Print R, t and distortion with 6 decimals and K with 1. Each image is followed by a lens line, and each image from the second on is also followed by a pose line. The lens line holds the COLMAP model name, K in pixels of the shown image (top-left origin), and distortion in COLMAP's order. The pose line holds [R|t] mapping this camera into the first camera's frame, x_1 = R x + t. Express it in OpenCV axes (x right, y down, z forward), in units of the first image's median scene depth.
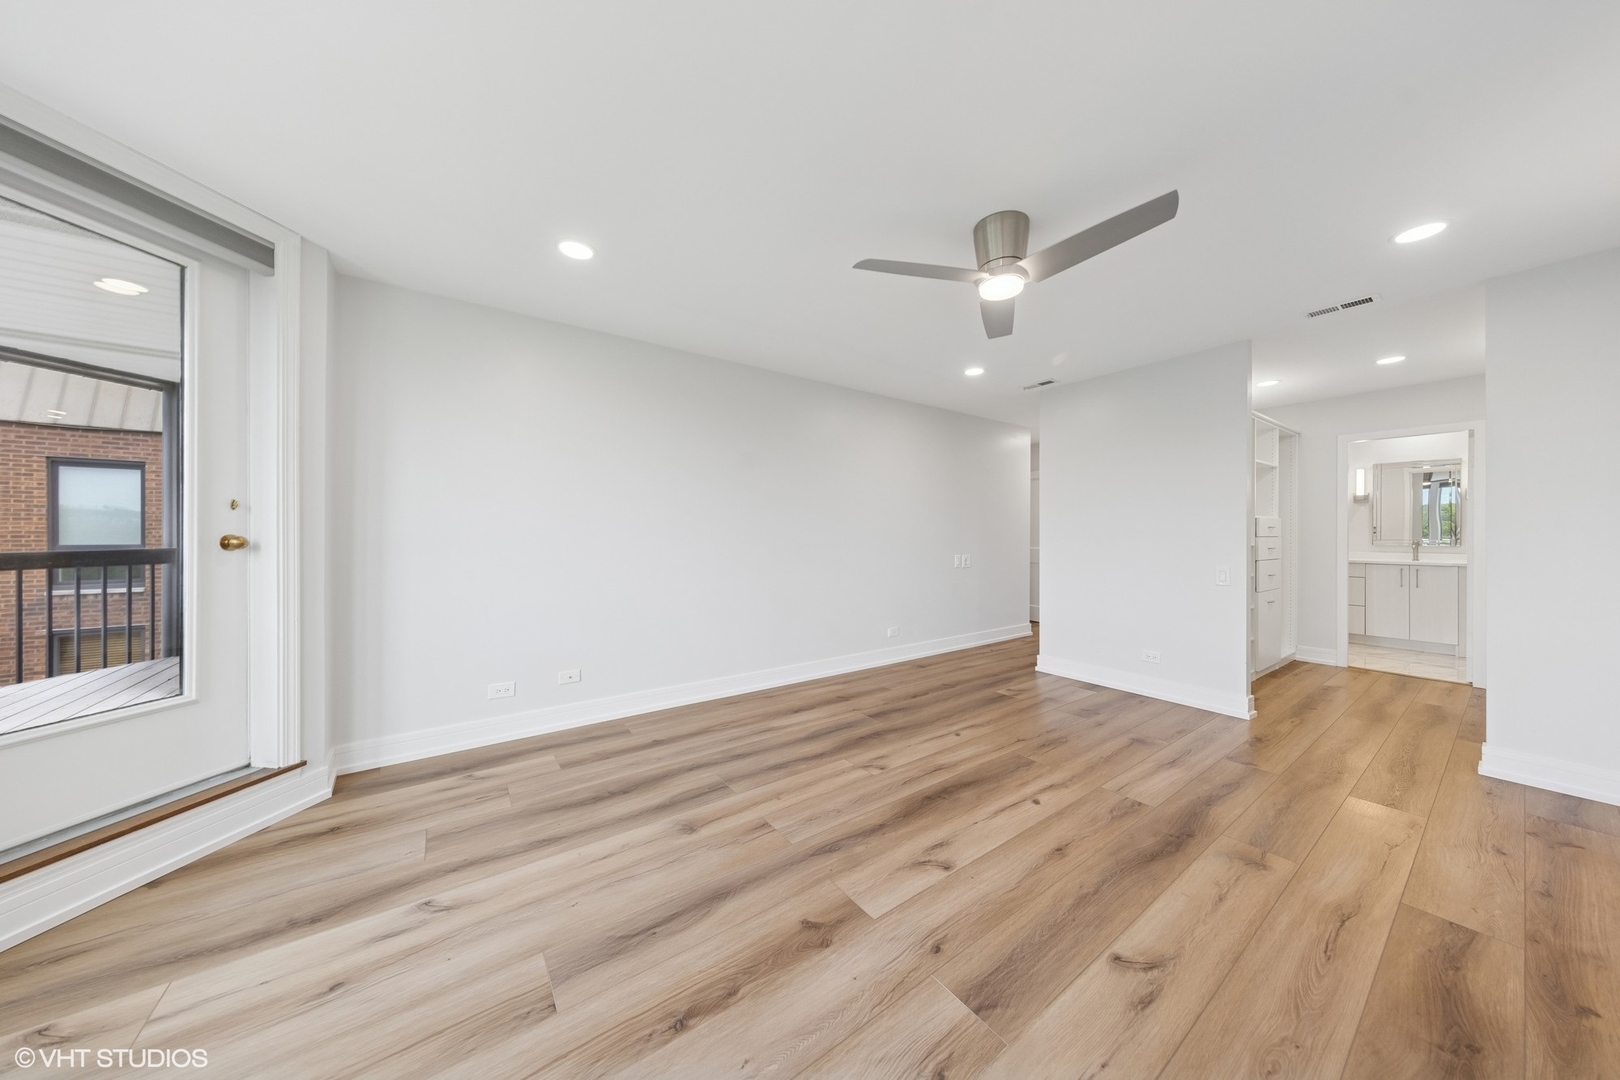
lens RADIAL K [[522.3, 0, 793.1], [0, 522.3, 541.2], [0, 0, 1]] dist [0.000035, 0.000049]
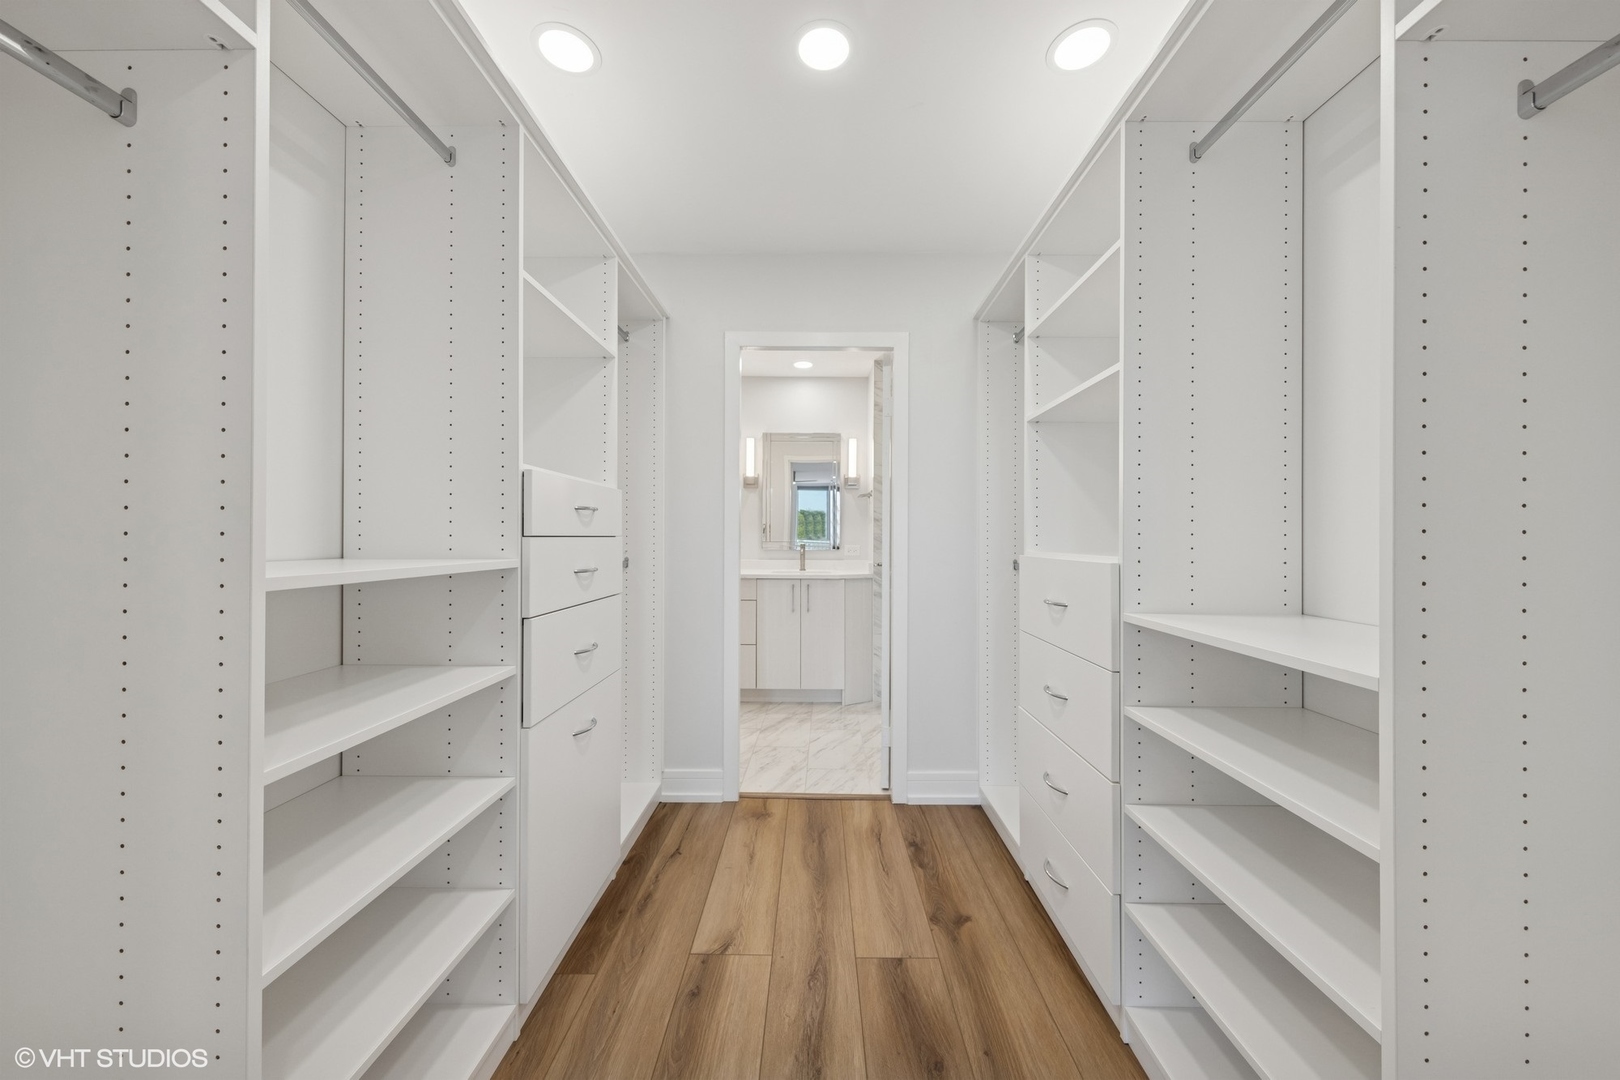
lens RADIAL K [[596.9, 0, 810.3], [0, 596.9, 539.9], [0, 0, 1]] dist [-0.000287, -0.000003]
pose [[0.591025, -0.002281, 0.806650, 0.526391], [0.009437, 0.999947, -0.004087, -0.002584], [-0.806598, 0.010028, 0.591015, 0.498877]]
